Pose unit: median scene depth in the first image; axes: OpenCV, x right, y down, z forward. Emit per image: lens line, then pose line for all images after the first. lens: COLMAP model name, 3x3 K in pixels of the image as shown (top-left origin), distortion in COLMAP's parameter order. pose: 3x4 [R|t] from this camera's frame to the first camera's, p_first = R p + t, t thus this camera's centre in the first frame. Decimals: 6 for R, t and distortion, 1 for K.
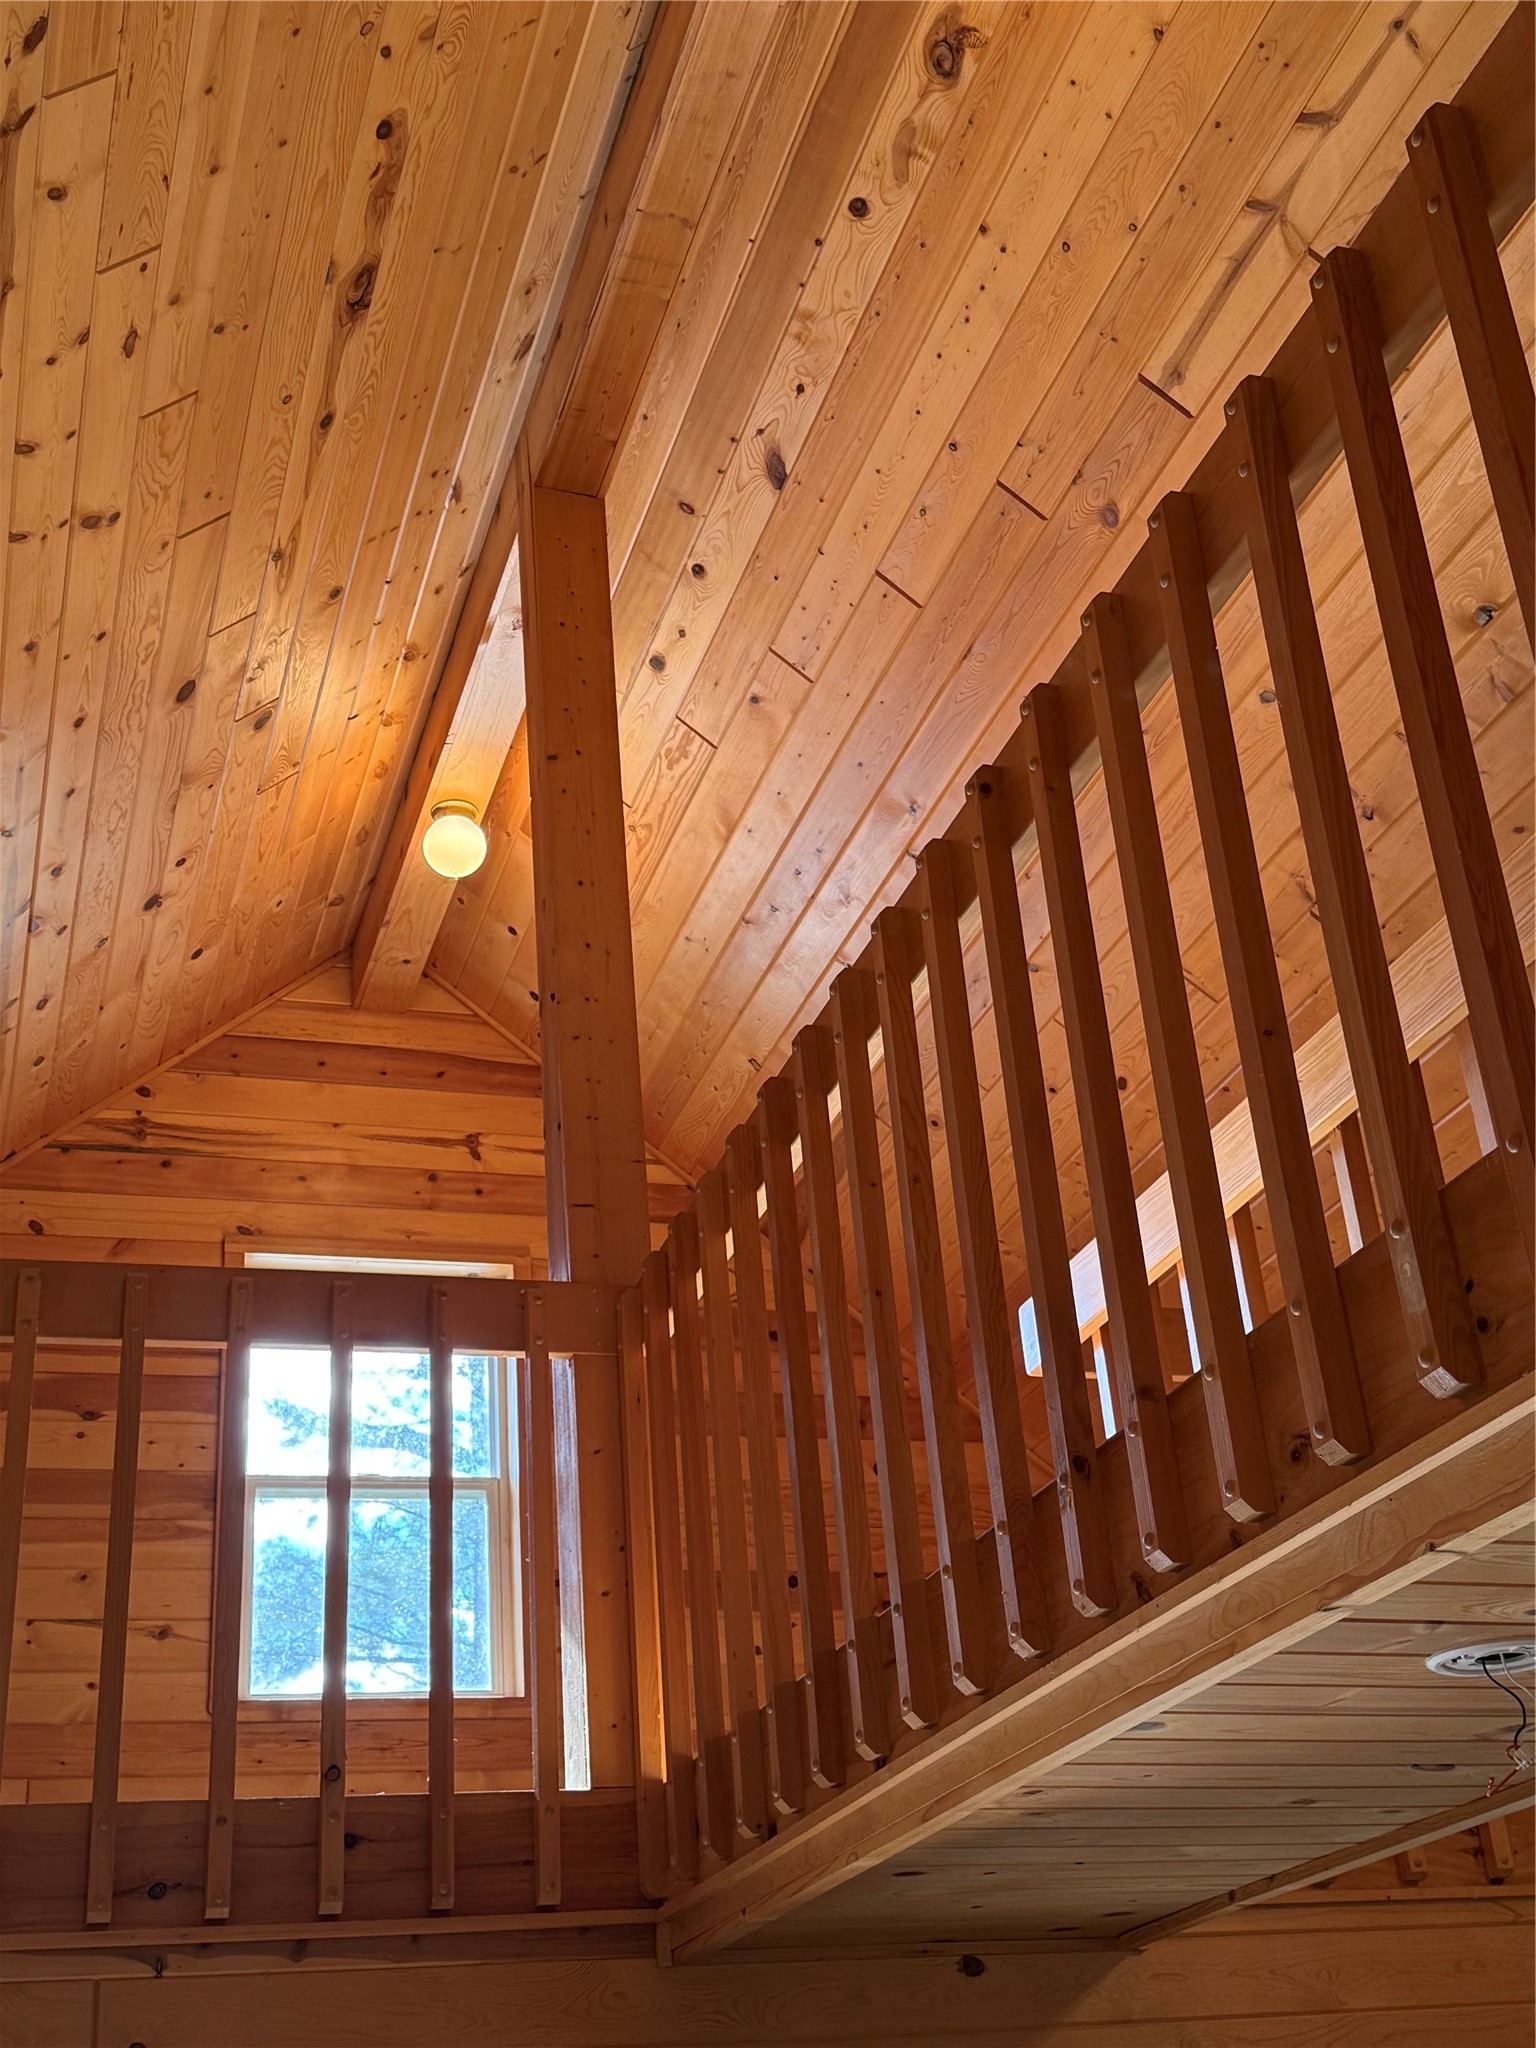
lens RADIAL K [[2515.9, 0, 768.0], [0, 2515.9, 1024.0], [0, 0, 1]] dist [0.007660, 0.012033]
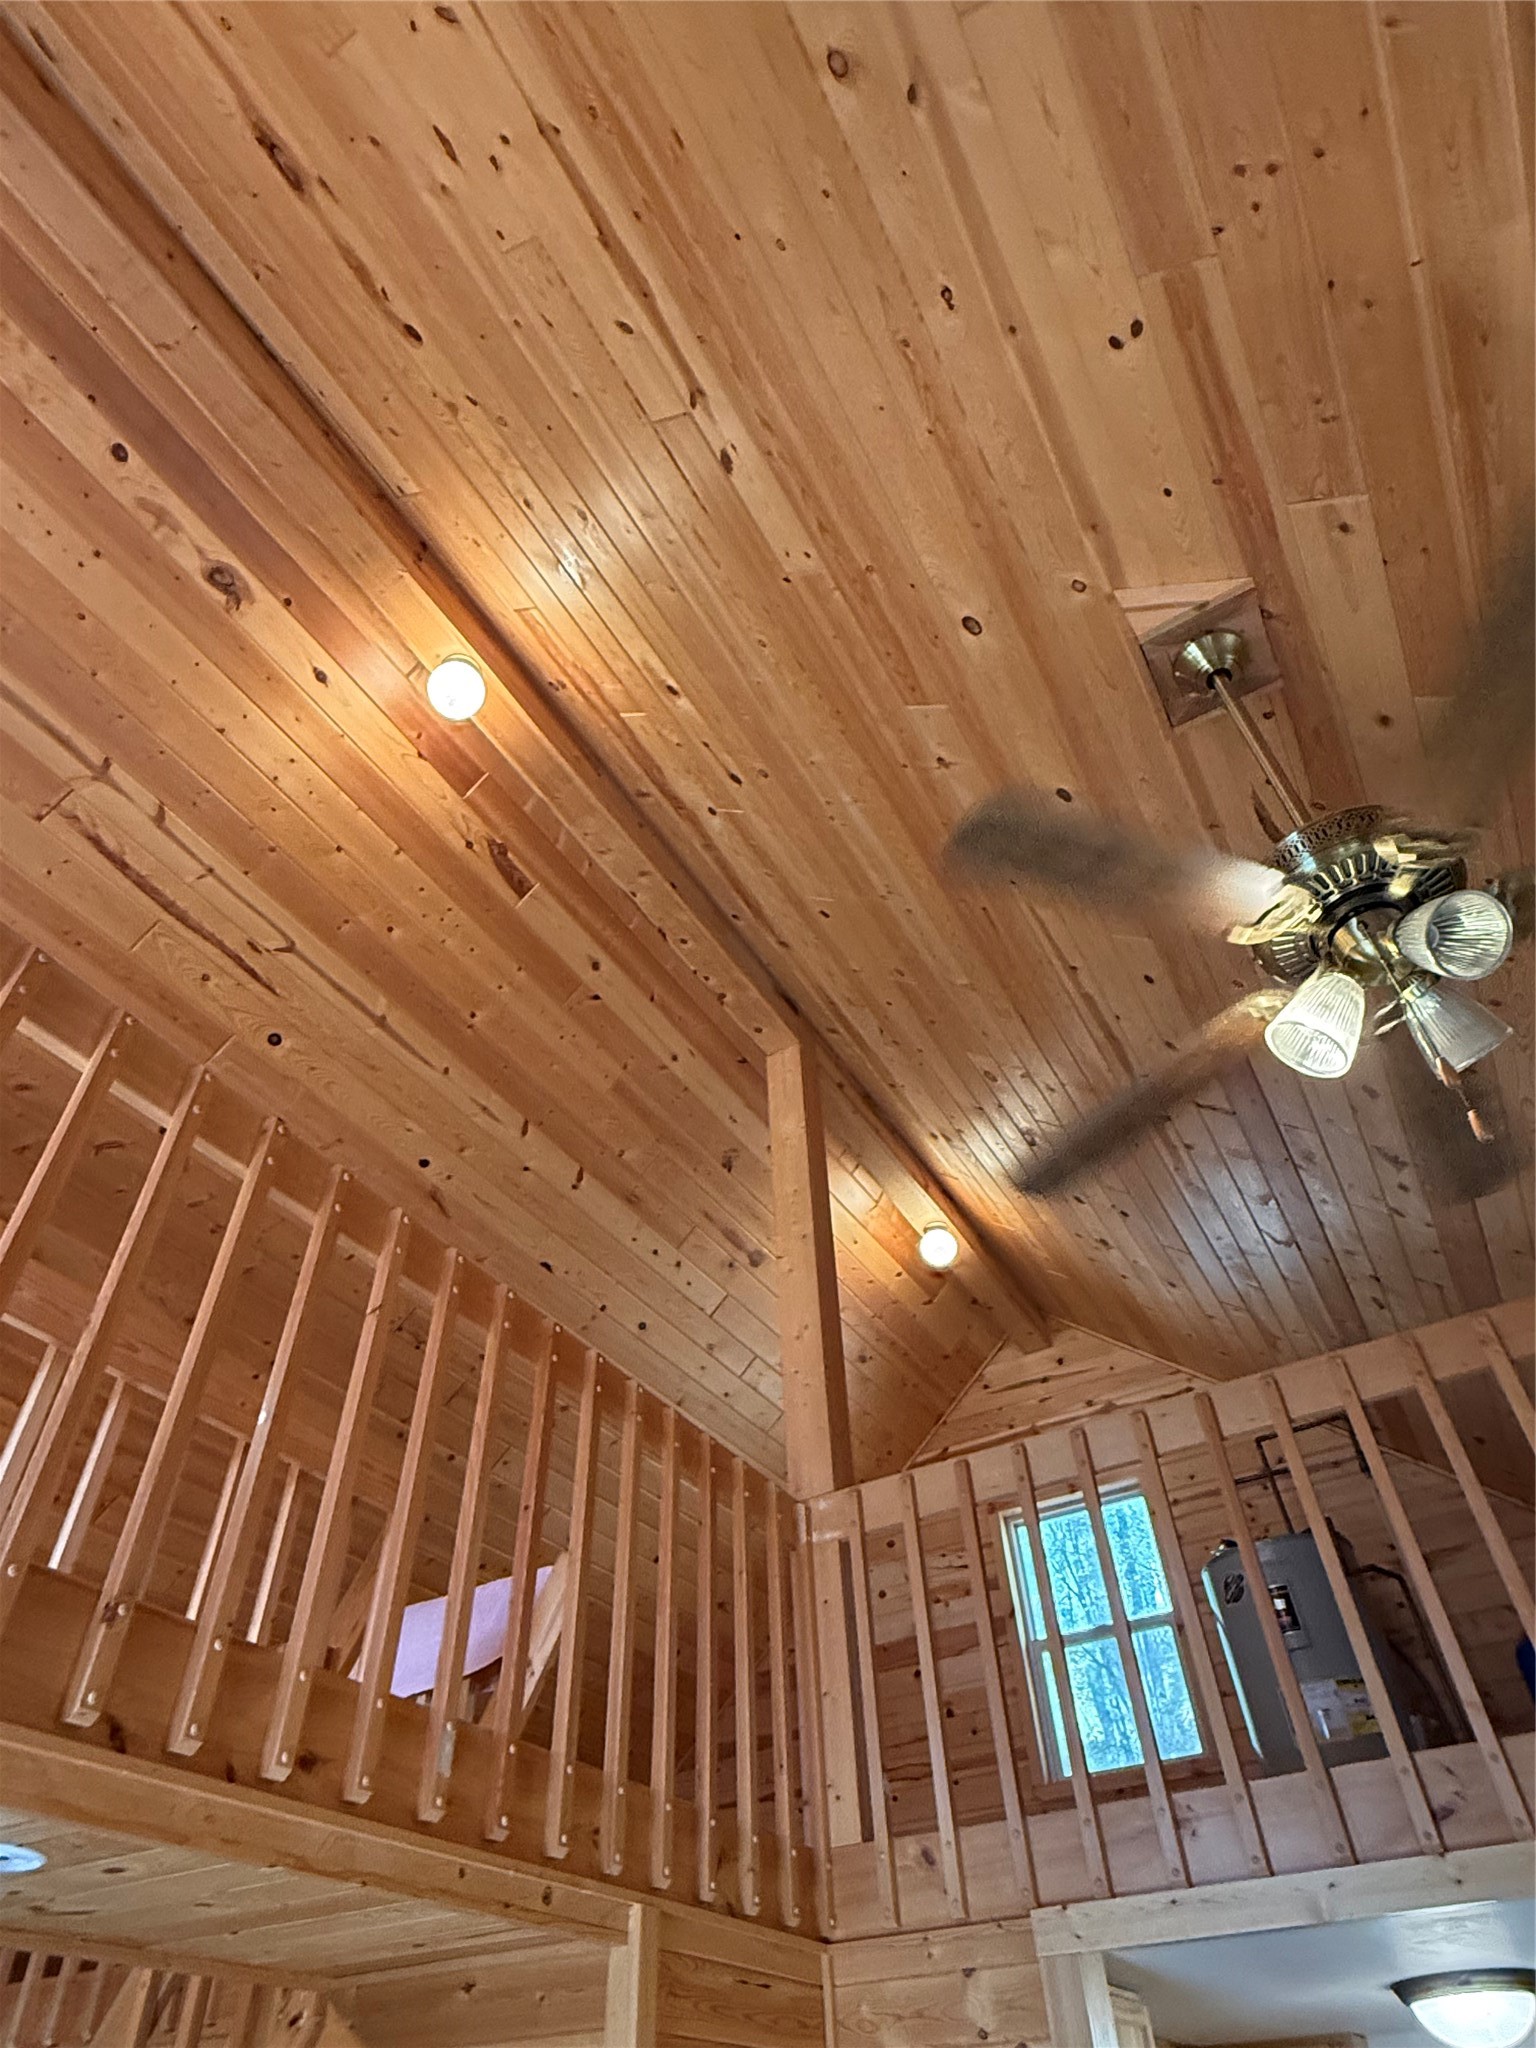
lens RADIAL K [[1203.0, 0, 768.0], [0, 1203.0, 1024.0], [0, 0, 1]] dist [0.000828, 0.000168]
pose [[-0.677082, 0.586214, 0.444875, -0.351412], [-0.255846, 0.379304, -0.889197, 0.334321], [-0.690002, -0.715879, -0.106839, 0.637468]]
